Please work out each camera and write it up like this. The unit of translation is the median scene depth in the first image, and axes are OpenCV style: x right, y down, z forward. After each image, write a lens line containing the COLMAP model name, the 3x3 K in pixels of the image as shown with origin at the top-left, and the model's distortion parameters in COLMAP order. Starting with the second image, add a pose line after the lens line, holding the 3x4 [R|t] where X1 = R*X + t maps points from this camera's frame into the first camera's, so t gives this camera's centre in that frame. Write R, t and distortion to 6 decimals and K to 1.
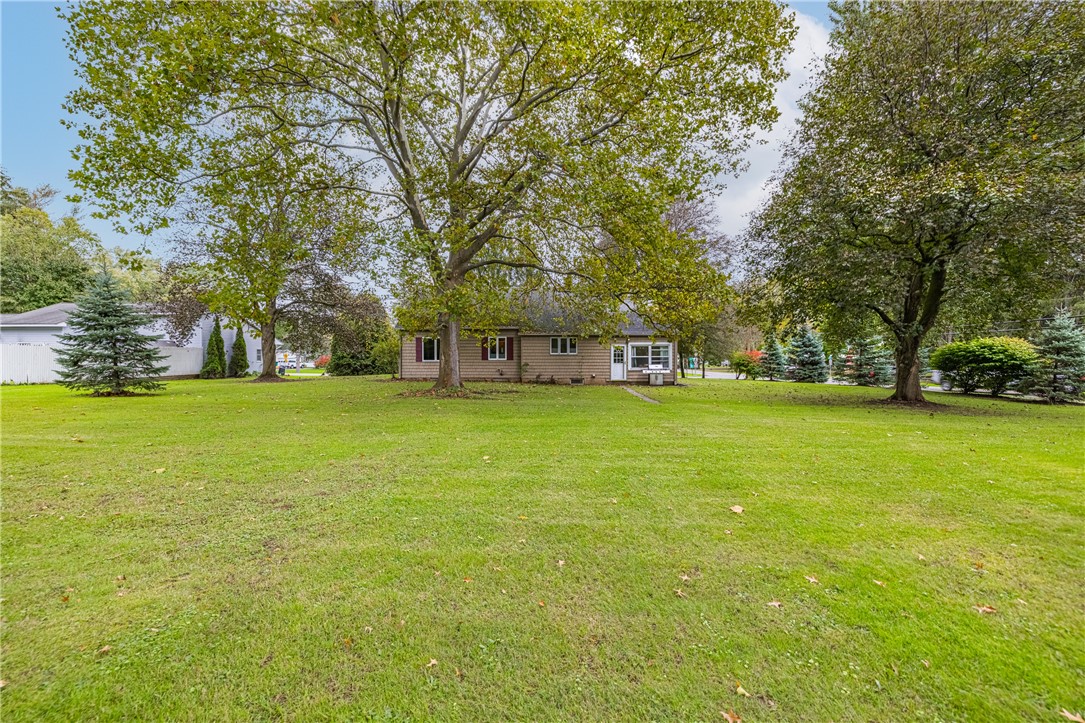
lens RADIAL K [[467.4, 0, 542.1], [0, 467.4, 360.2], [0, 0, 1]] dist [-0.000930, -0.000042]
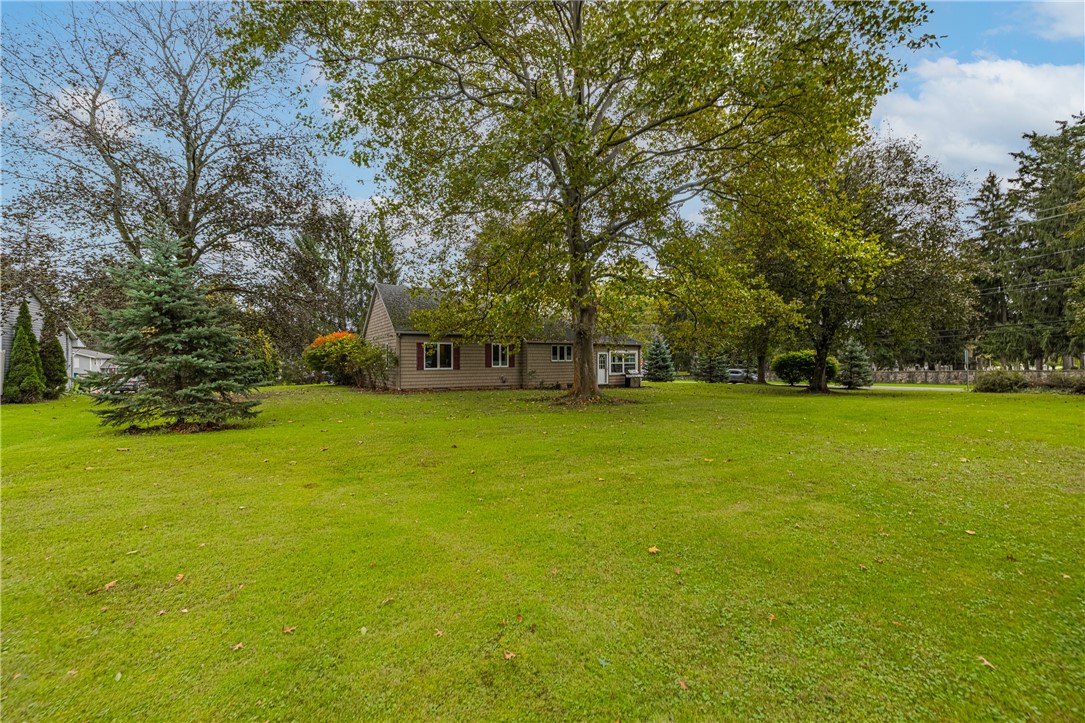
lens RADIAL K [[467.4, 0, 539.3], [0, 467.4, 361.8], [0, 0, 1]] dist [-0.000930, -0.000042]
pose [[0.838814, -0.004066, 0.544402, -0.578570], [0.007460, 0.999964, -0.004025, -0.007443], [-0.544366, 0.007438, 0.838815, 0.135369]]
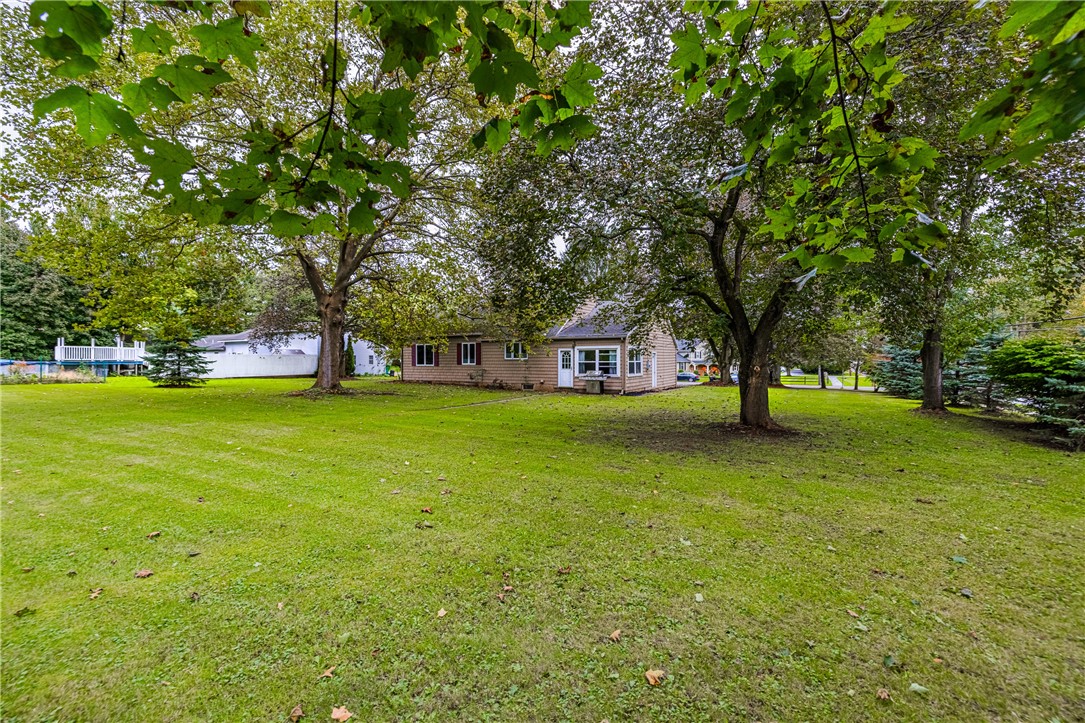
lens RADIAL K [[467.4, 0, 541.0], [0, 467.4, 361.7], [0, 0, 1]] dist [-0.000930, -0.000042]
pose [[0.886440, -0.000432, -0.462844, 0.550000], [0.000285, 1.000000, -0.000387, -0.006990], [0.462844, 0.000211, 0.886440, 0.149580]]
